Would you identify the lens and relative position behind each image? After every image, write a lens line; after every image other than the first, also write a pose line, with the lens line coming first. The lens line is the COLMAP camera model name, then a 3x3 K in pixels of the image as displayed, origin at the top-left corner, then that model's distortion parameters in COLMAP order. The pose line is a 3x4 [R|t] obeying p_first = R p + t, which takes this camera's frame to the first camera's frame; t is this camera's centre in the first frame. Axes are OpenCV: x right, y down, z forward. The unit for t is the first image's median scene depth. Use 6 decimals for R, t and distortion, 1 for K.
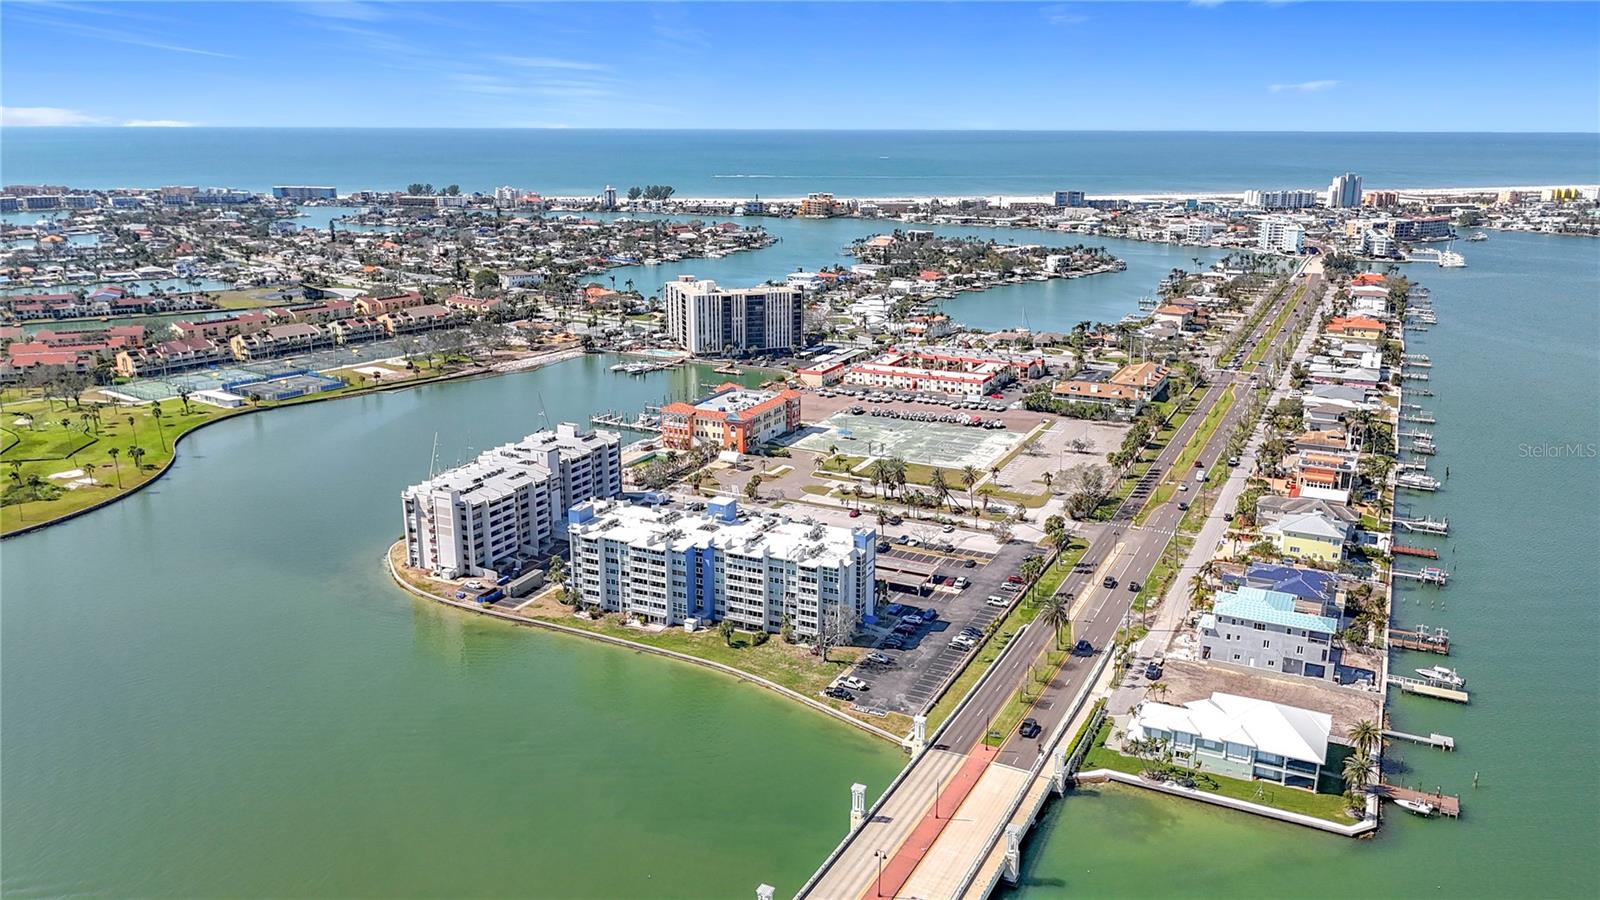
lens RADIAL K [[1205.9, 0, 802.4], [0, 1205.9, 444.3], [0, 0, 1]] dist [0.085289, -0.131685]
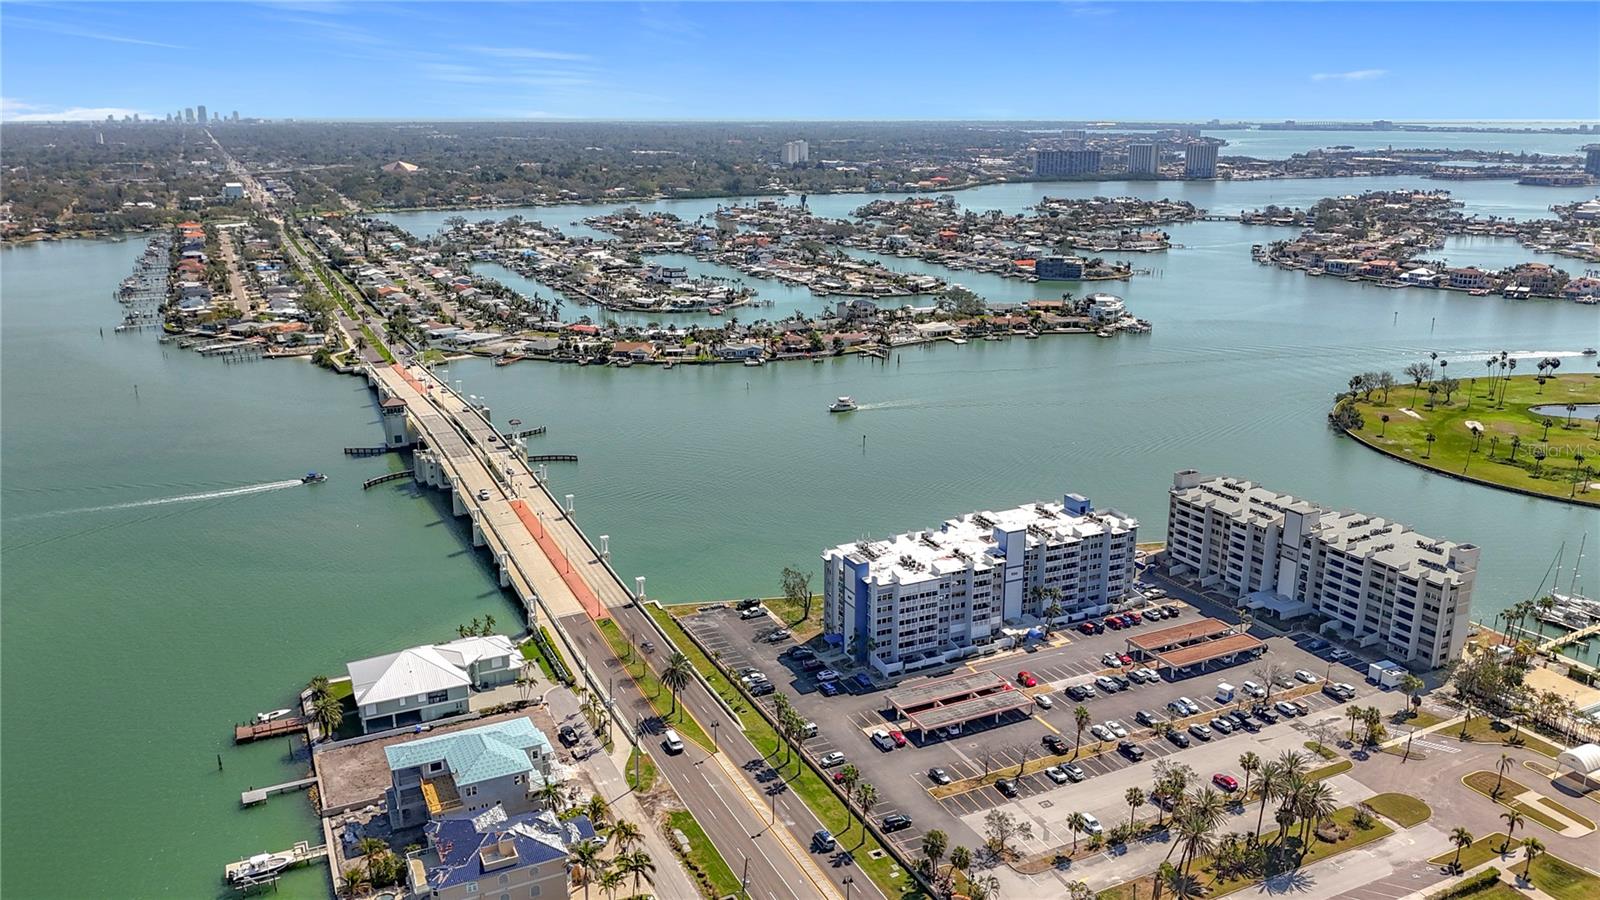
lens RADIAL K [[1198.7, 0, 802.4], [0, 1198.7, 451.8], [0, 0, 1]] dist [0.068473, -0.116889]
pose [[-0.615283, 0.211672, -0.759356, 0.662845], [-0.204475, 0.887453, 0.413058, -0.325178], [0.761326, 0.409417, -0.502753, 1.219683]]
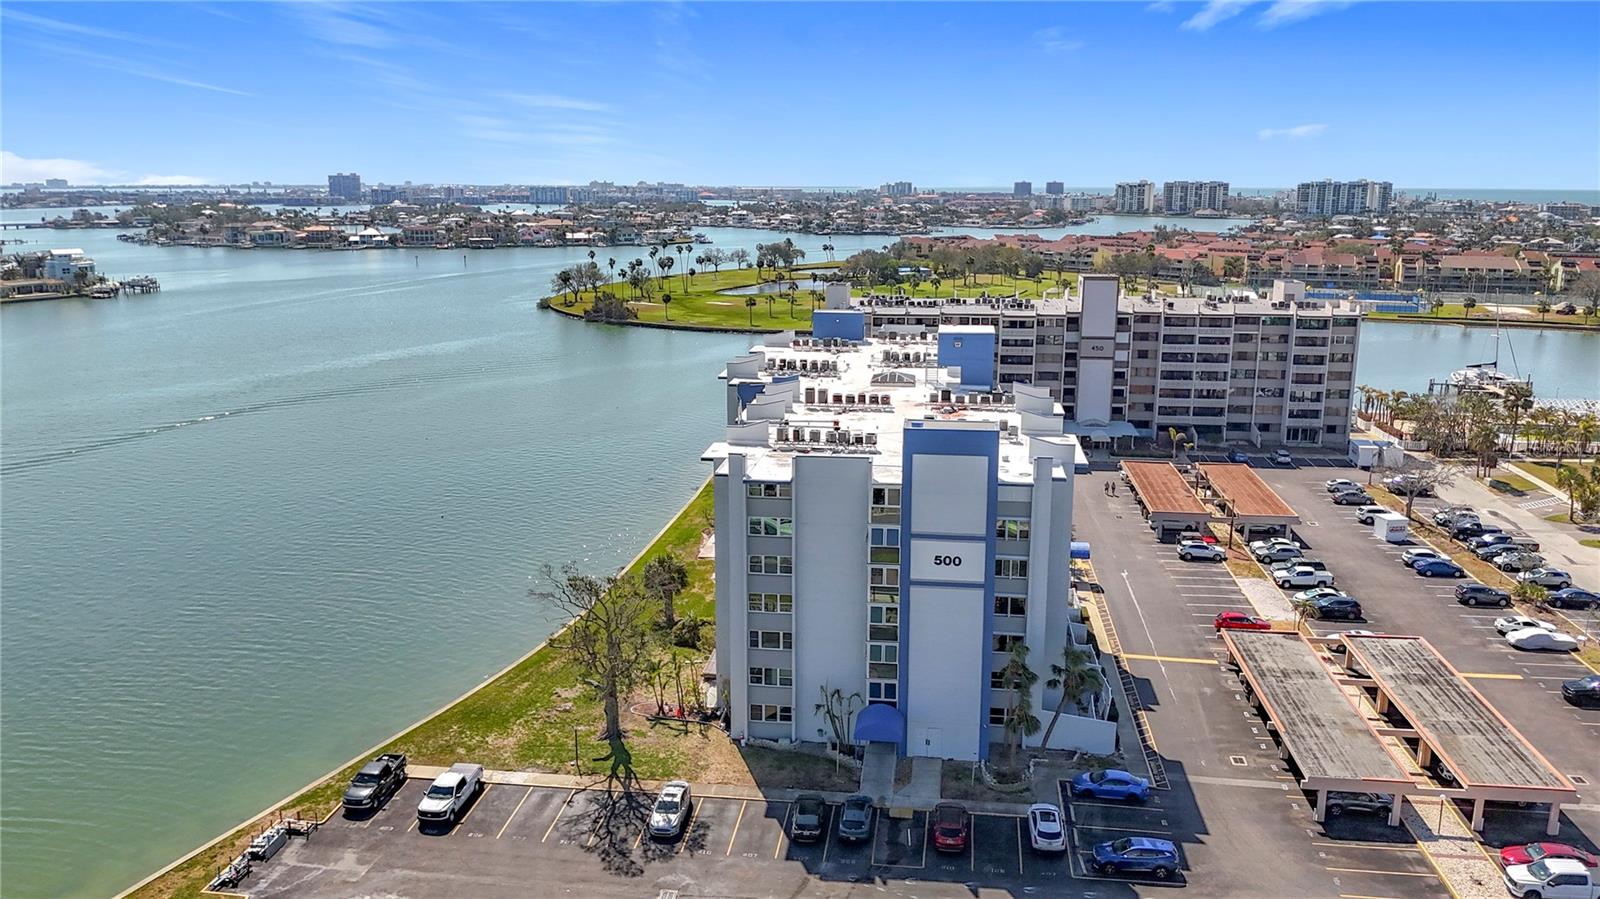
lens RADIAL K [[1219.2, 0, 800.0], [0, 1219.2, 406.6], [0, 0, 1]] dist [0.002986, -0.006083]
pose [[0.323105, 0.169112, -0.931131, 0.265339], [-0.245130, 0.965280, 0.090253, 0.044835], [0.914065, 0.199087, 0.353342, 0.756144]]
